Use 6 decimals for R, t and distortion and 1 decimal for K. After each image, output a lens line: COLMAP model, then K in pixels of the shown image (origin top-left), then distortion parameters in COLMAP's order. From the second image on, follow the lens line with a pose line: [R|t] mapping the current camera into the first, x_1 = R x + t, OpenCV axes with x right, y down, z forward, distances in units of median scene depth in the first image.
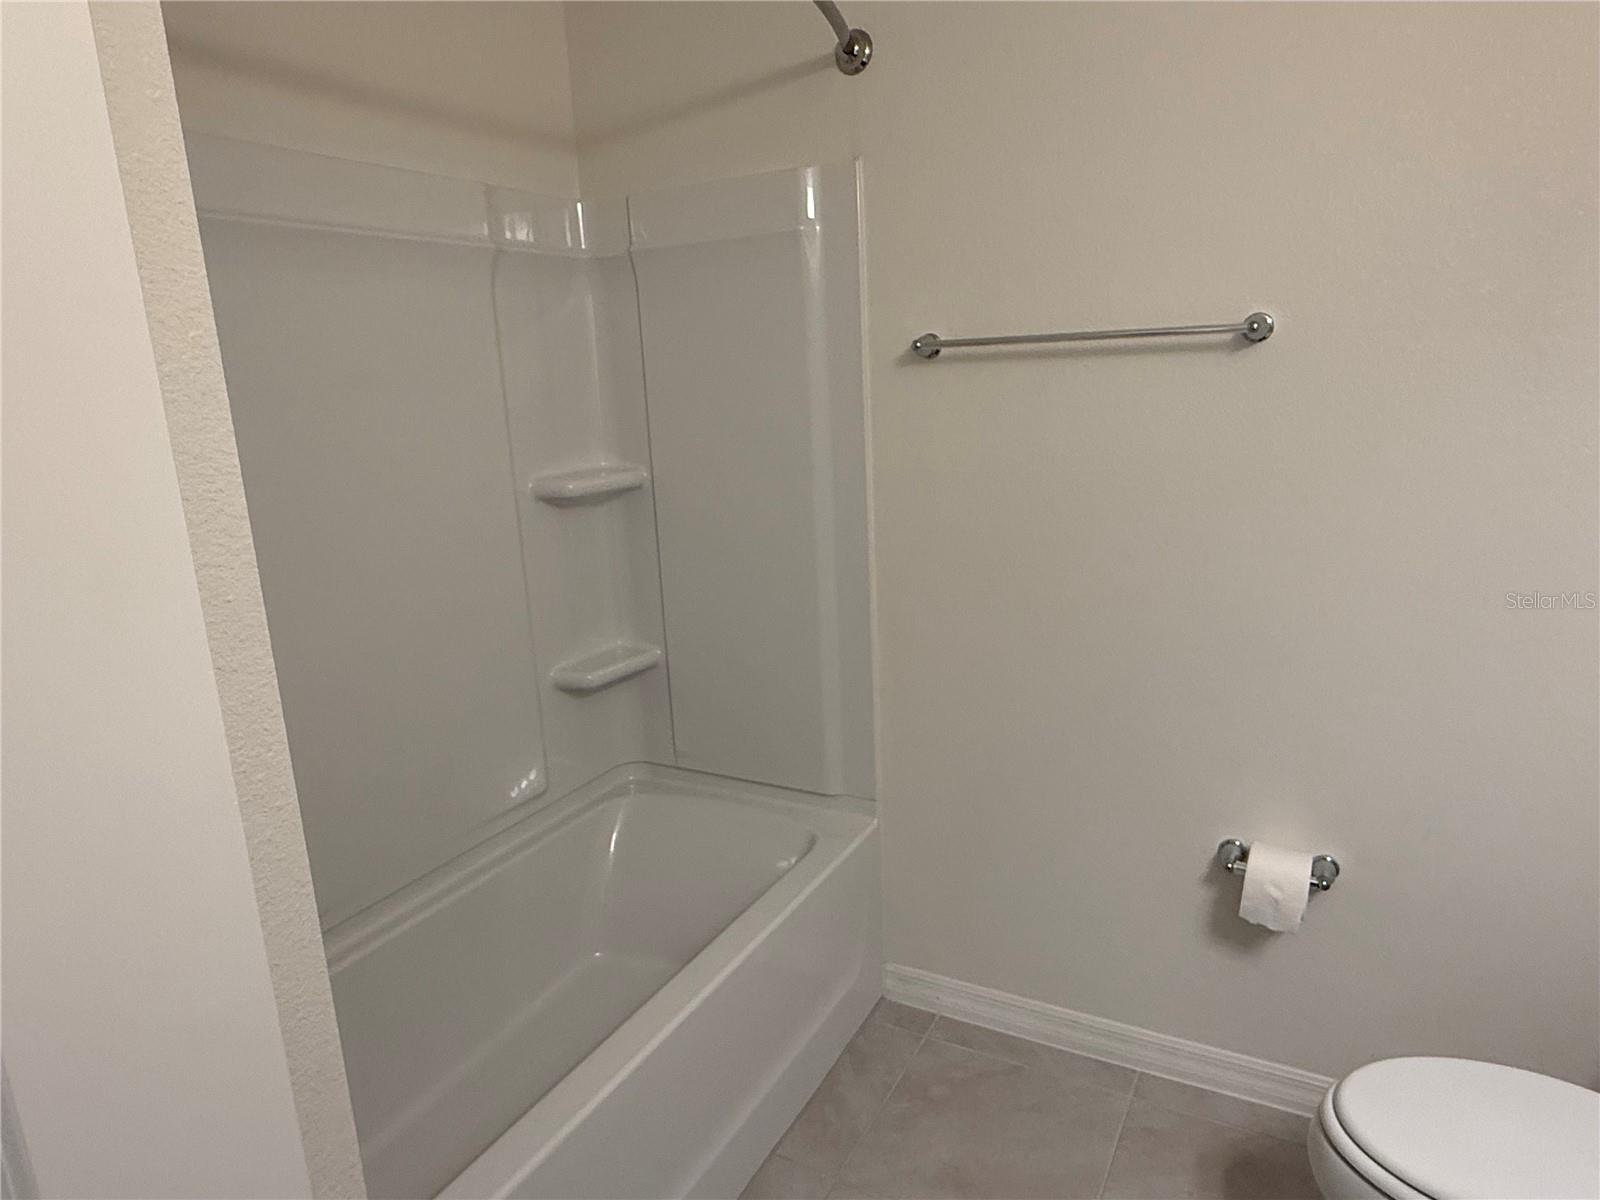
lens RADIAL K [[986.5, 0, 800.4], [0, 986.5, 599.2], [0, 0, 1]] dist [-0.001482, -0.000755]
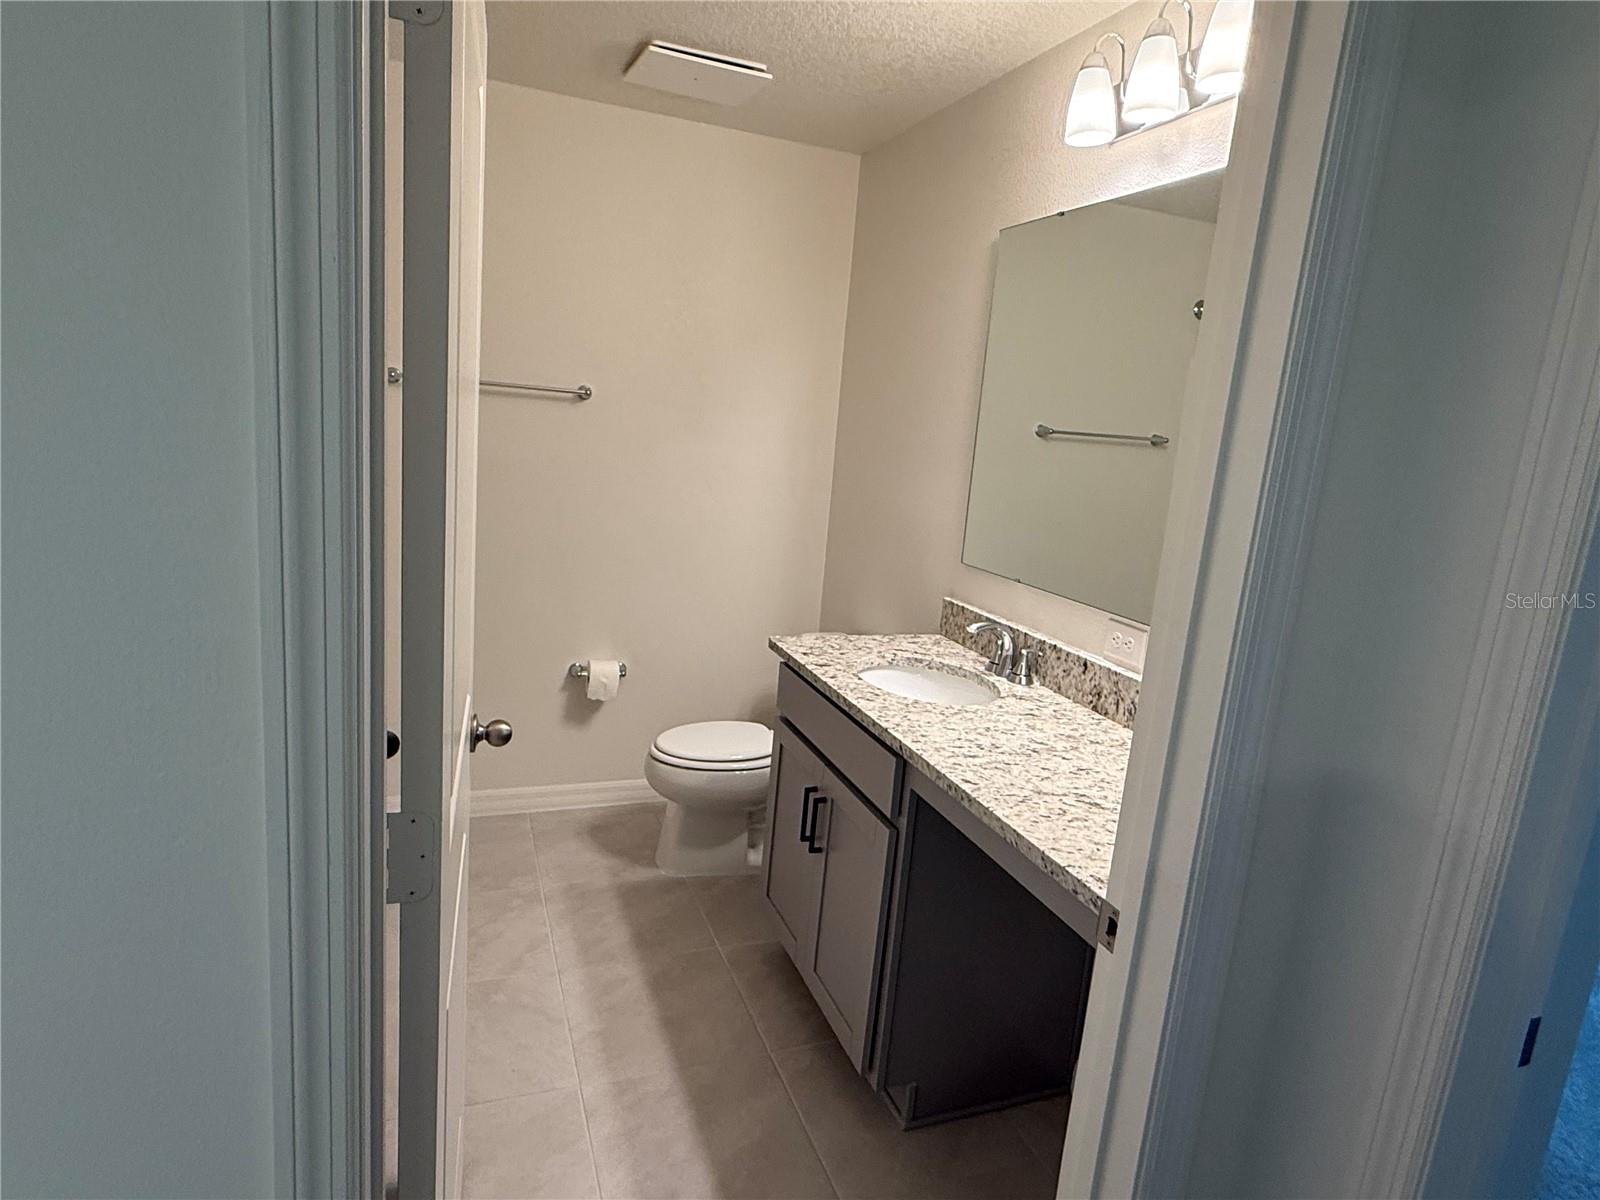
lens RADIAL K [[920.1, 0, 800.9], [0, 920.1, 601.7], [0, 0, 1]] dist [0.000140, -0.000001]
pose [[0.652440, -0.040554, 0.756754, -0.635628], [0.052044, 0.998607, 0.008644, 0.142314], [-0.756051, 0.033745, 0.653642, -0.493970]]
